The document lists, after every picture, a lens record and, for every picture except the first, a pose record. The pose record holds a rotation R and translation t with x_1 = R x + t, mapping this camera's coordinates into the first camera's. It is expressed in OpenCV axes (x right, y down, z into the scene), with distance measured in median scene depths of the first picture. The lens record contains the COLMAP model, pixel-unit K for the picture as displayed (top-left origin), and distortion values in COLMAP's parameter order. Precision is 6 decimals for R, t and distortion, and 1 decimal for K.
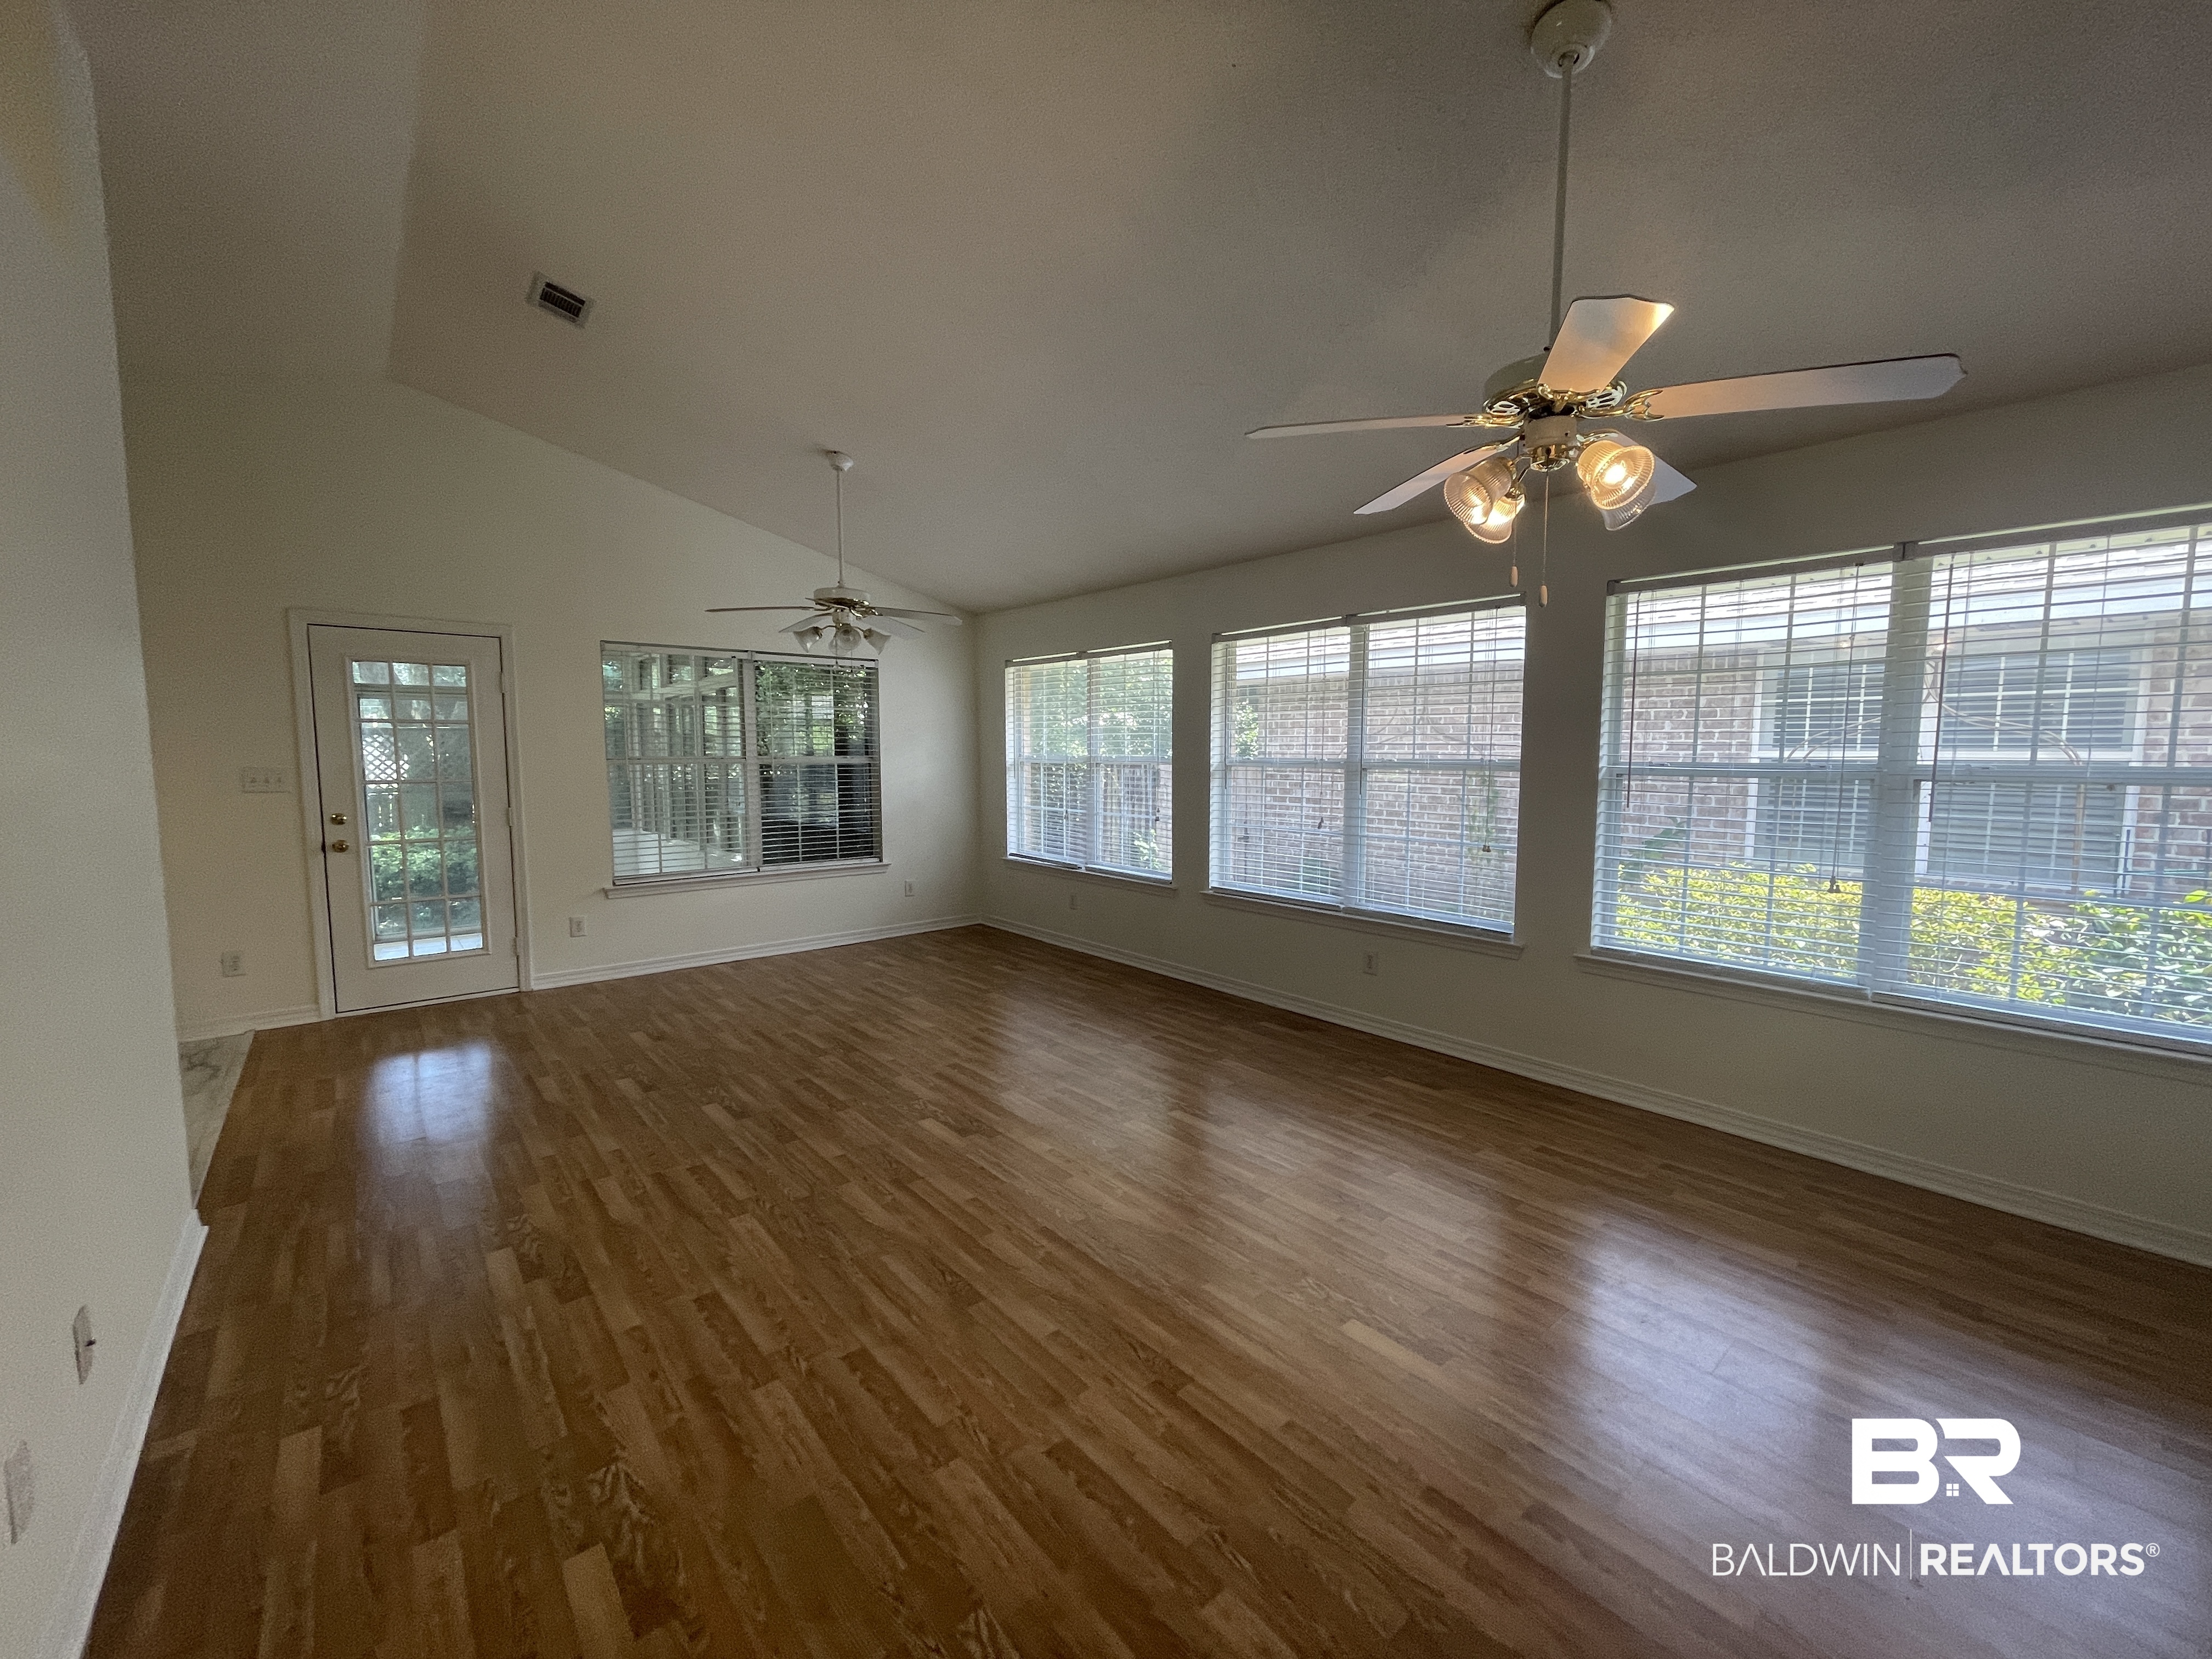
lens RADIAL K [[893.2, 0, 1108.1], [0, 893.2, 826.6], [0, 0, 1]] dist [0.001016, 0.000193]
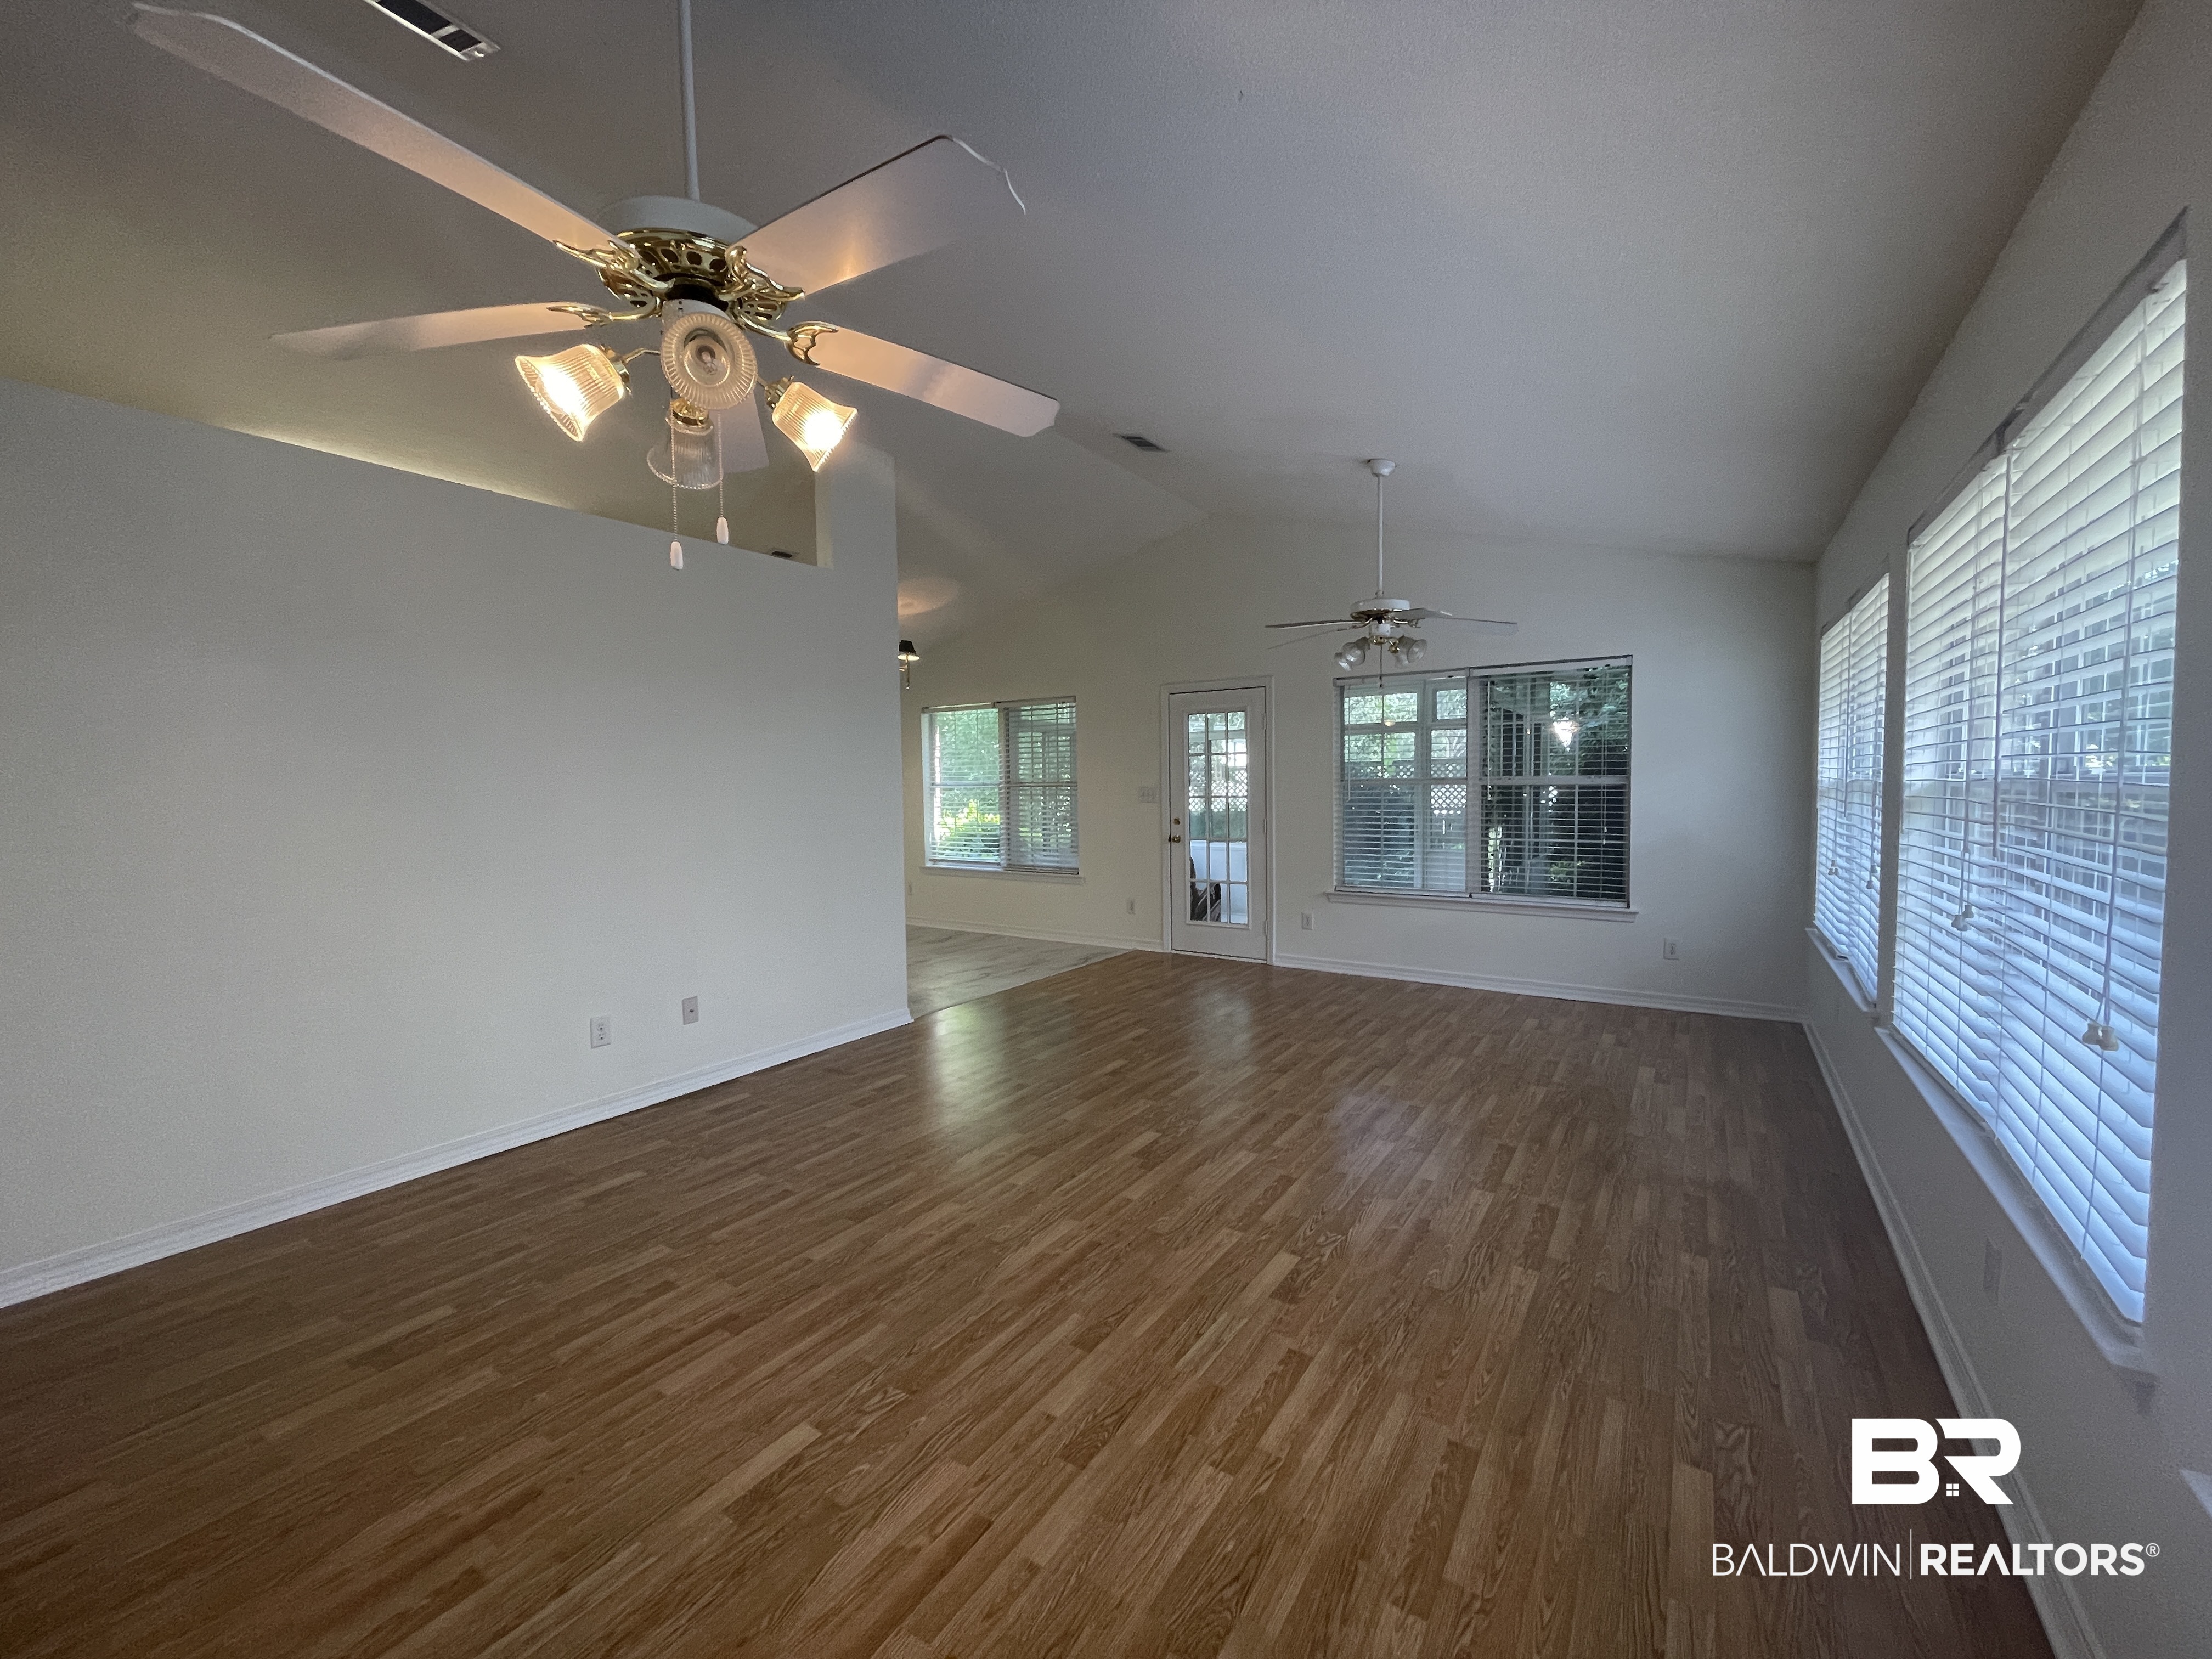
lens RADIAL K [[893.2, 0, 1109.4], [0, 893.2, 827.1], [0, 0, 1]] dist [0.001016, 0.000193]
pose [[0.279768, 0.047224, -0.958905, 0.717559], [-0.069449, 0.997168, 0.028846, -0.044089], [0.957552, 0.058525, 0.282256, 0.620883]]
